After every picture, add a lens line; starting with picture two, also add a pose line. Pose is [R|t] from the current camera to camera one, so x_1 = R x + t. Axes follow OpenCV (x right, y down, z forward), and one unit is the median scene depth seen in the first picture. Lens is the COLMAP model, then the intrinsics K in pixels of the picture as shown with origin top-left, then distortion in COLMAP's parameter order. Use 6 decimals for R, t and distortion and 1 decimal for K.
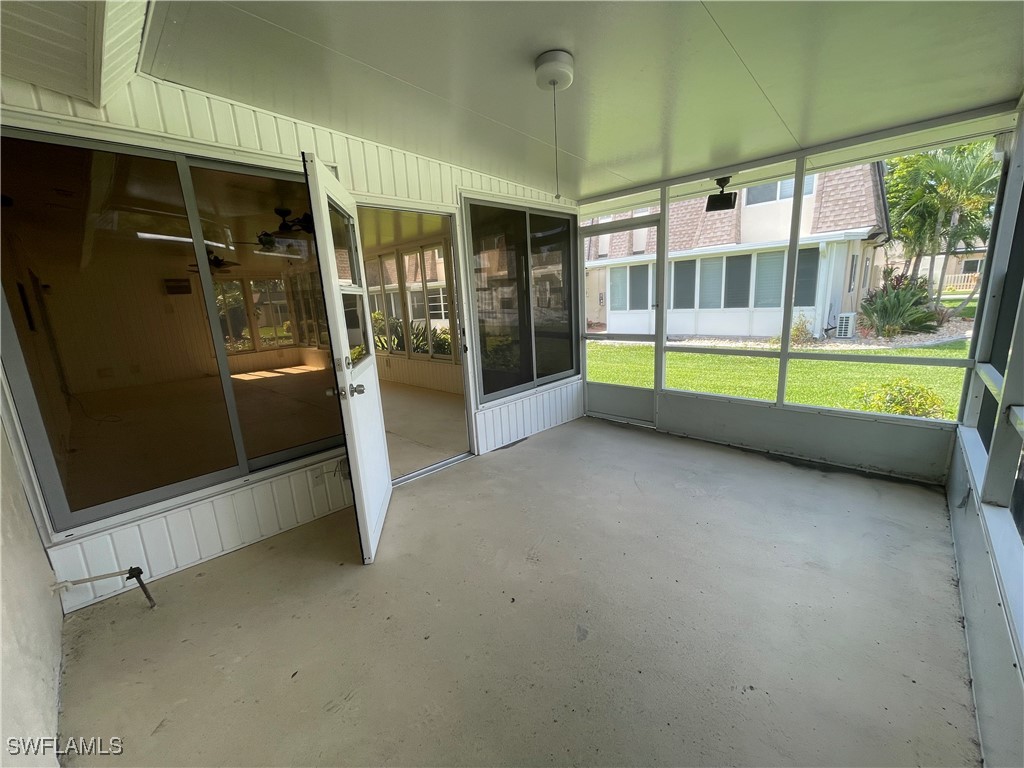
lens RADIAL K [[411.4, 0, 512.6], [0, 411.4, 379.8], [0, 0, 1]] dist [-0.001729, 0.000510]
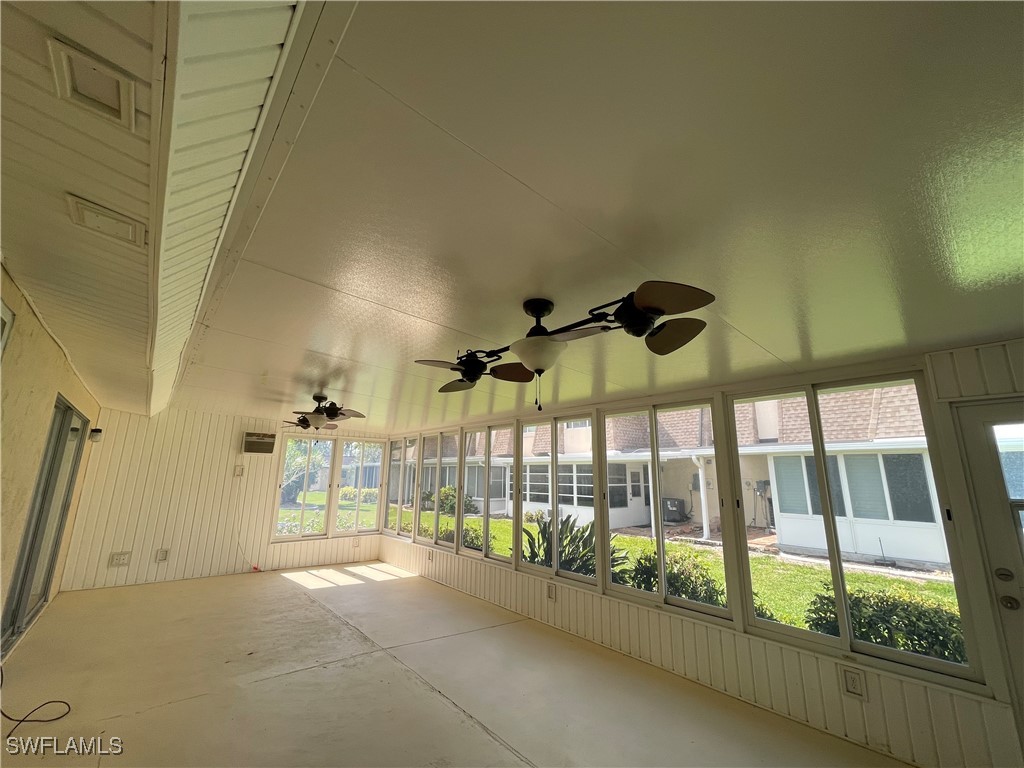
lens RADIAL K [[411.4, 0, 511.1], [0, 411.4, 383.6], [0, 0, 1]] dist [-0.001729, 0.000510]
pose [[0.993338, 0.048546, -0.104508, -0.238023], [-0.087149, 0.909838, -0.405709, -0.049430], [0.075390, 0.412114, 0.908008, 0.254662]]
